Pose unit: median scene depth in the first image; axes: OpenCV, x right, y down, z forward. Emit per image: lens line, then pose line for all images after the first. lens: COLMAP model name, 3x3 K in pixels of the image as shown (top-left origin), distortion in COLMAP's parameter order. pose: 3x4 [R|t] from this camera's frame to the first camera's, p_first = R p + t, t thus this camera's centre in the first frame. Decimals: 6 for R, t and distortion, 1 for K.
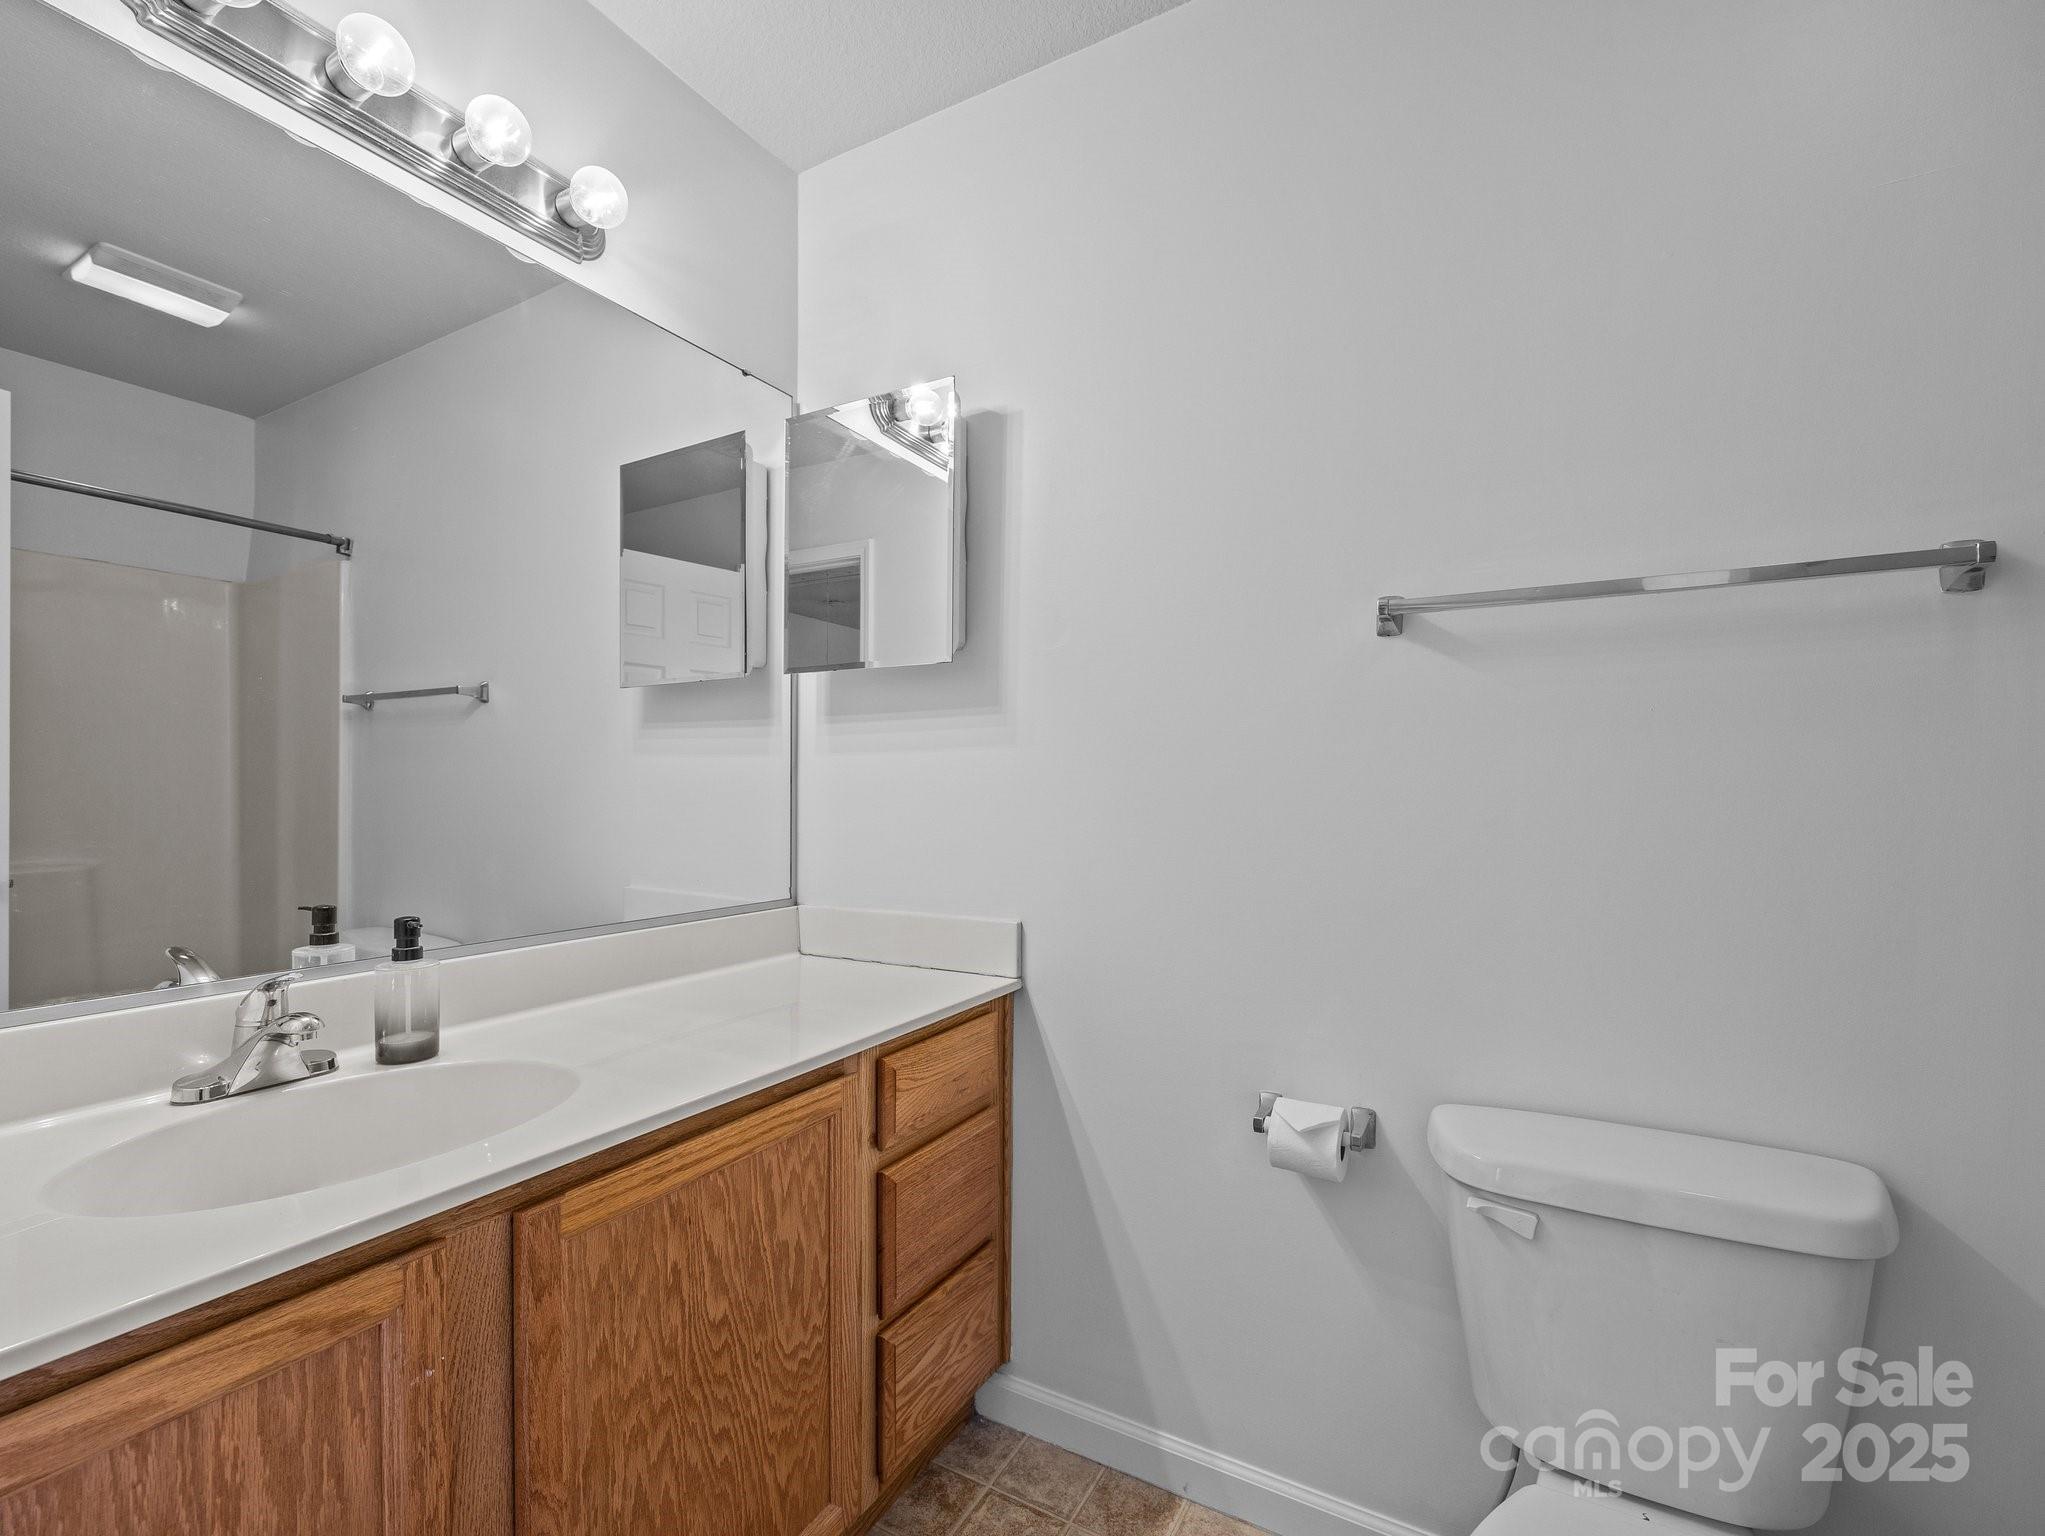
lens RADIAL K [[891.5, 0, 1030.8], [0, 891.5, 781.2], [0, 0, 1]] dist [0.000152, 0.000990]
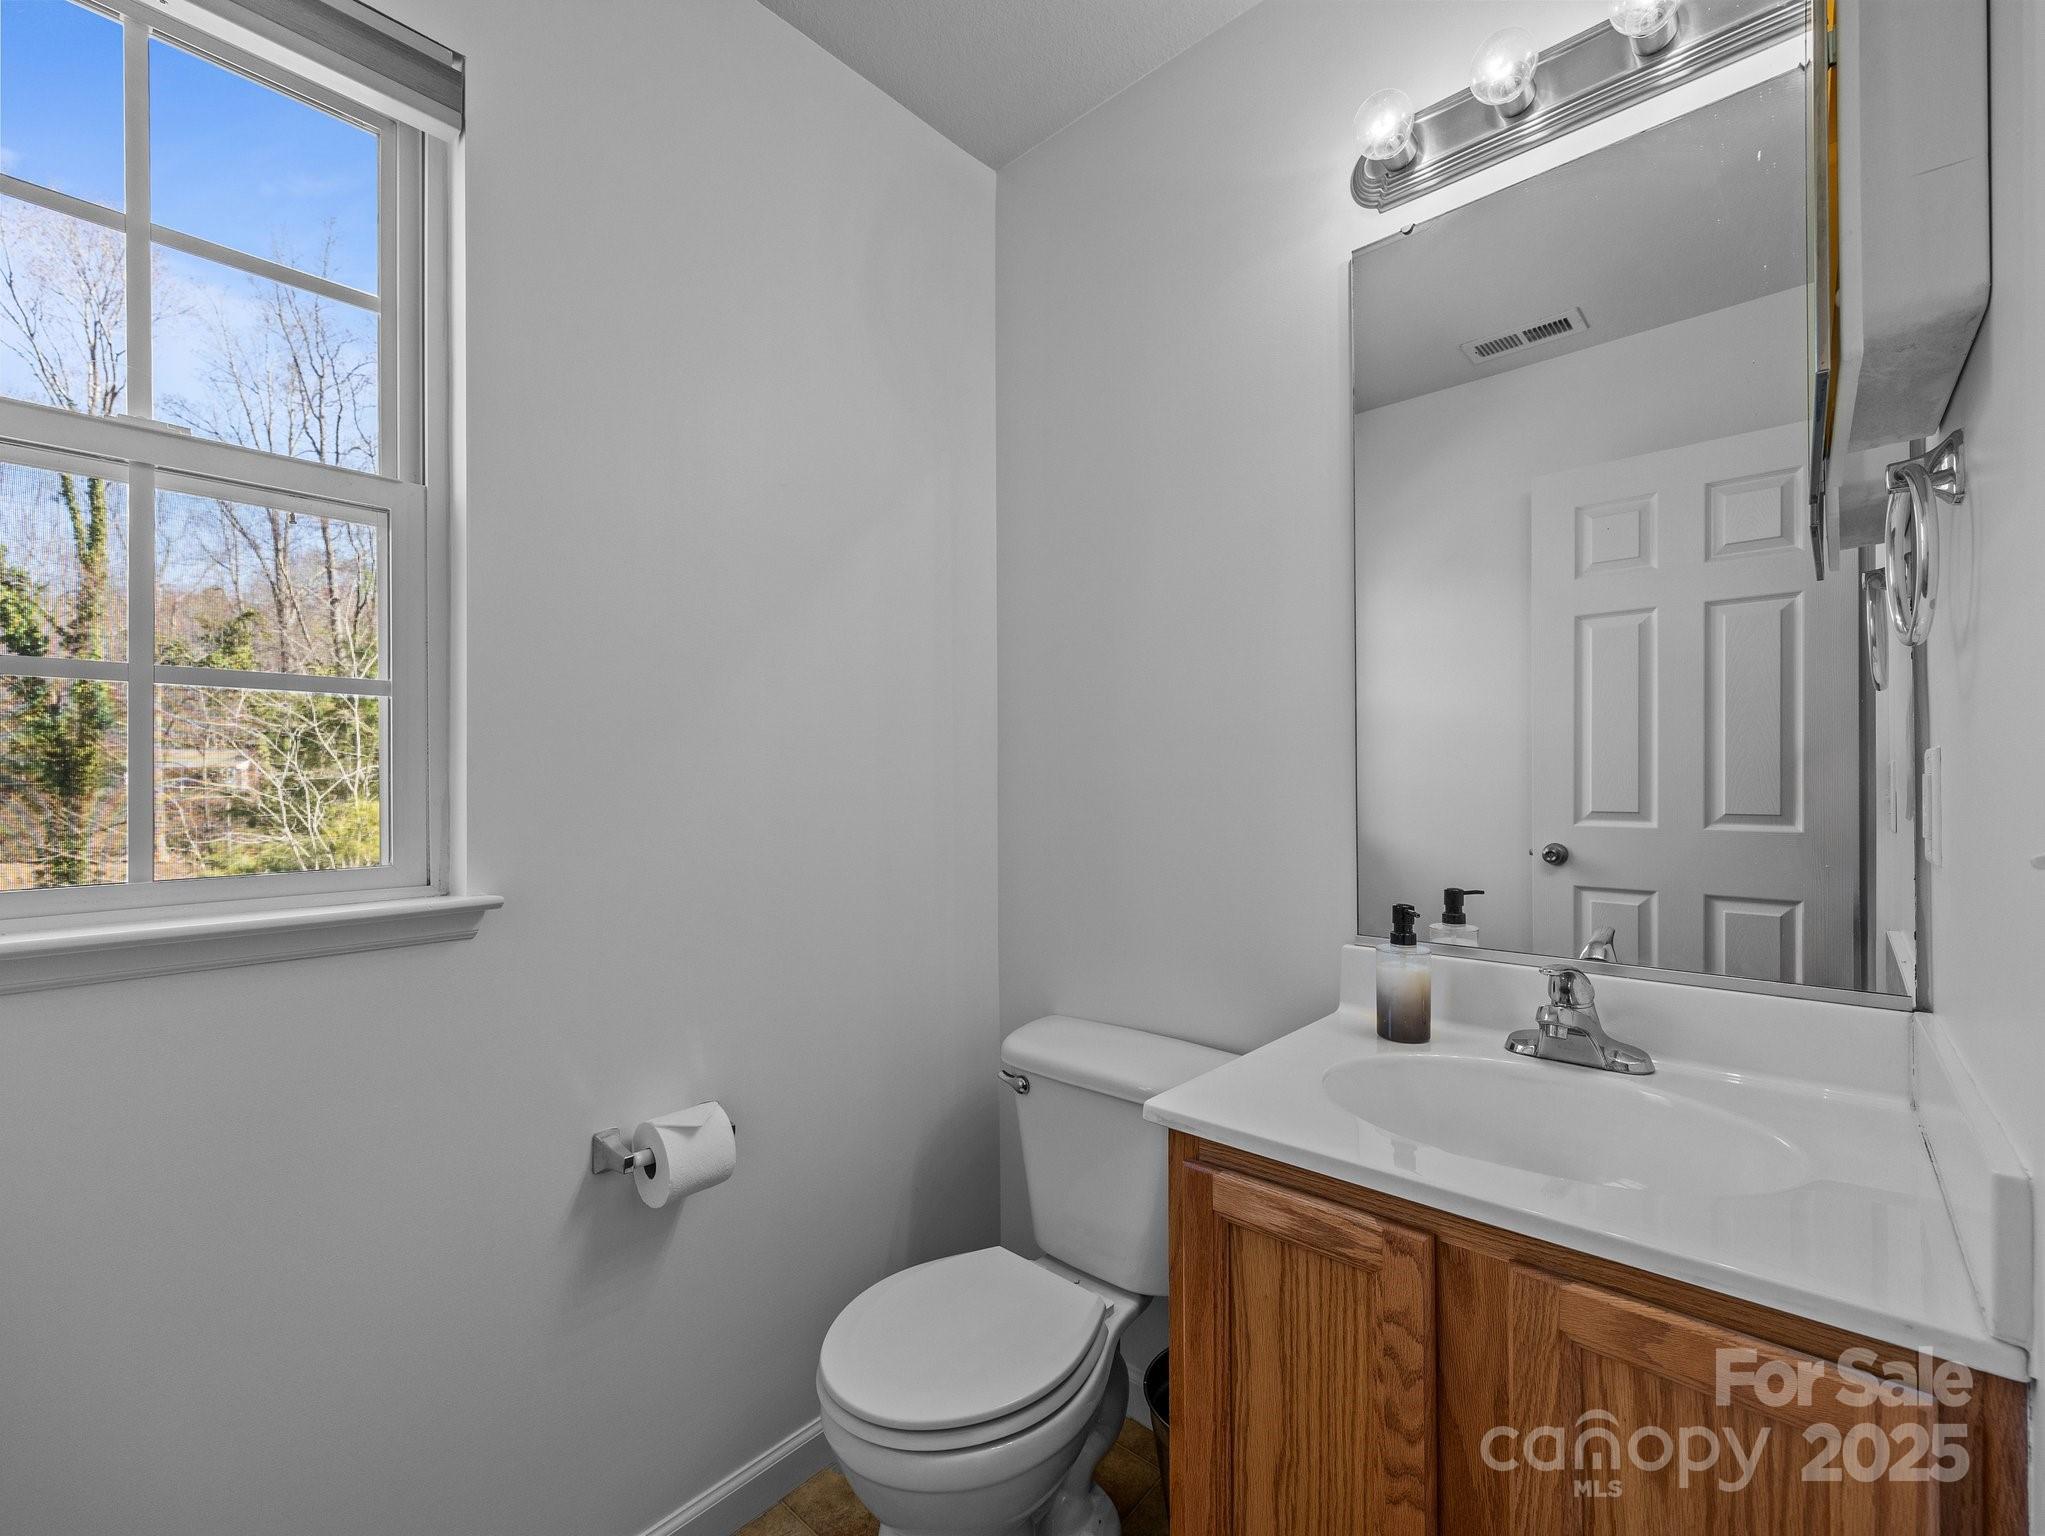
lens RADIAL K [[891.5, 0, 1017.0], [0, 891.5, 761.9], [0, 0, 1]] dist [0.000152, 0.000990]
pose [[-0.202708, -0.023002, -0.978969, 0.355727], [0.017048, 0.999490, -0.027014, 0.002948], [0.979091, -0.022165, -0.202213, 0.627069]]
